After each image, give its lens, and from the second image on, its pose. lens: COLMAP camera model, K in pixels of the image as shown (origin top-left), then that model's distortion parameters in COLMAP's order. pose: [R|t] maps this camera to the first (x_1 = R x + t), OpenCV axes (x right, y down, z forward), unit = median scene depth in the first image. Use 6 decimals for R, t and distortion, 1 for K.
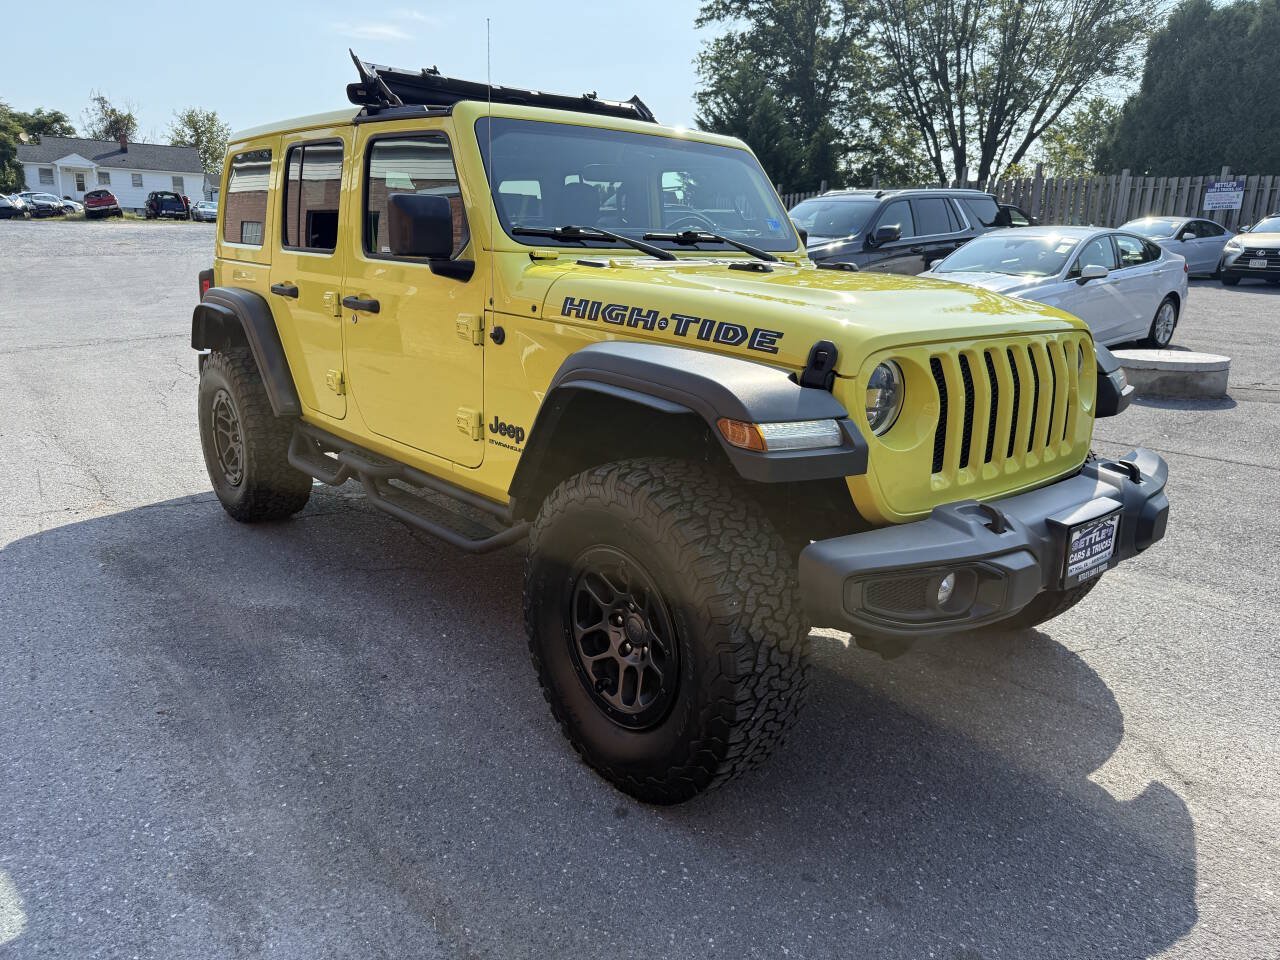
lens RADIAL K [[930.5, 0, 640.8], [0, 930.5, 461.6], [0, 0, 1]] dist [0.009532, -0.003878]
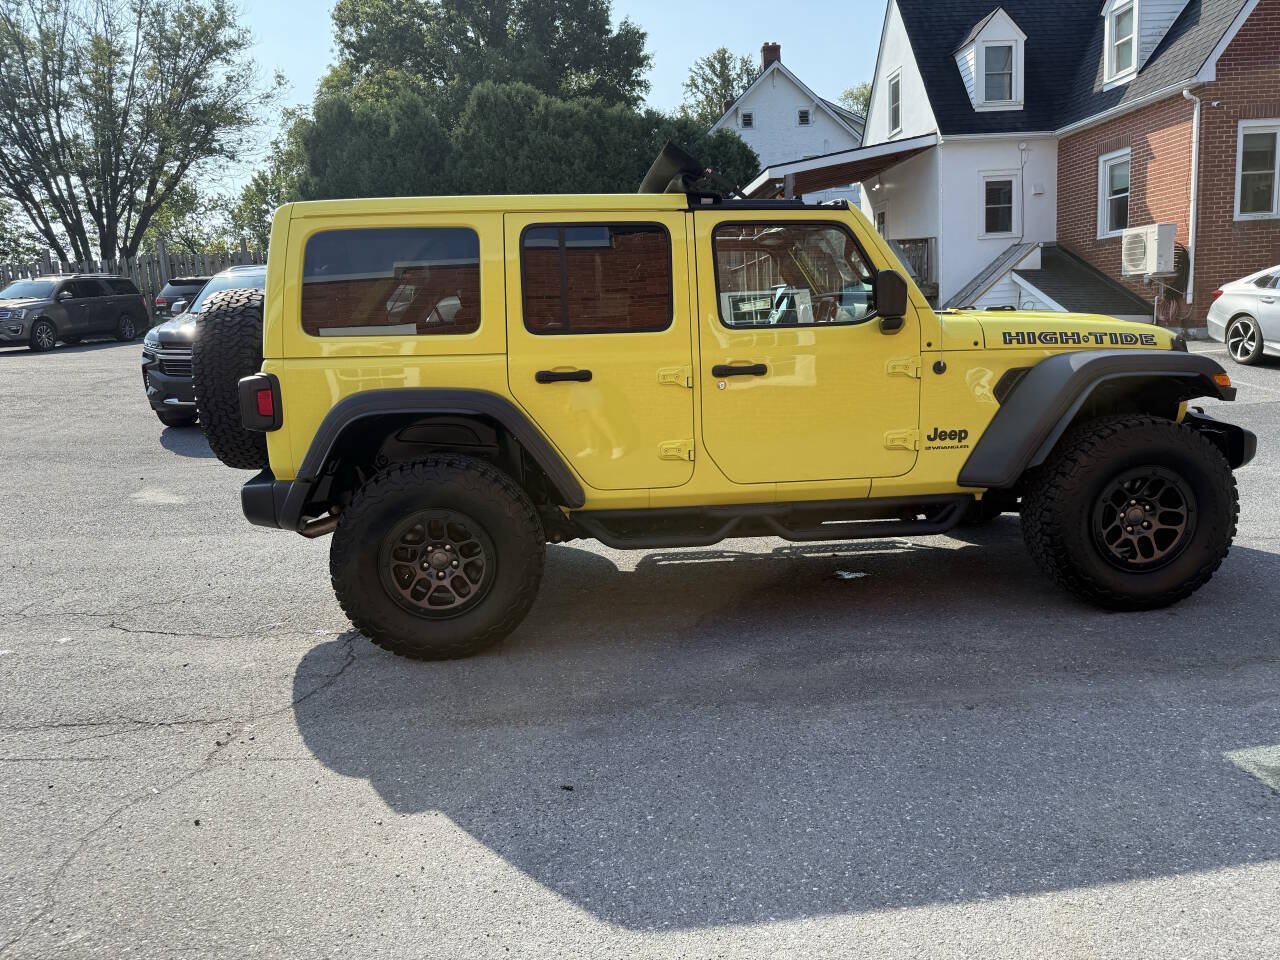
lens RADIAL K [[913.0, 0, 648.4], [0, 913.0, 480.9], [0, 0, 1]] dist [0.010705, -0.016783]
pose [[0.589376, -0.200411, 0.782606, -1.408253], [0.238367, 0.968752, 0.068567, -0.159327], [-0.771892, 0.146136, 0.618730, 0.497029]]
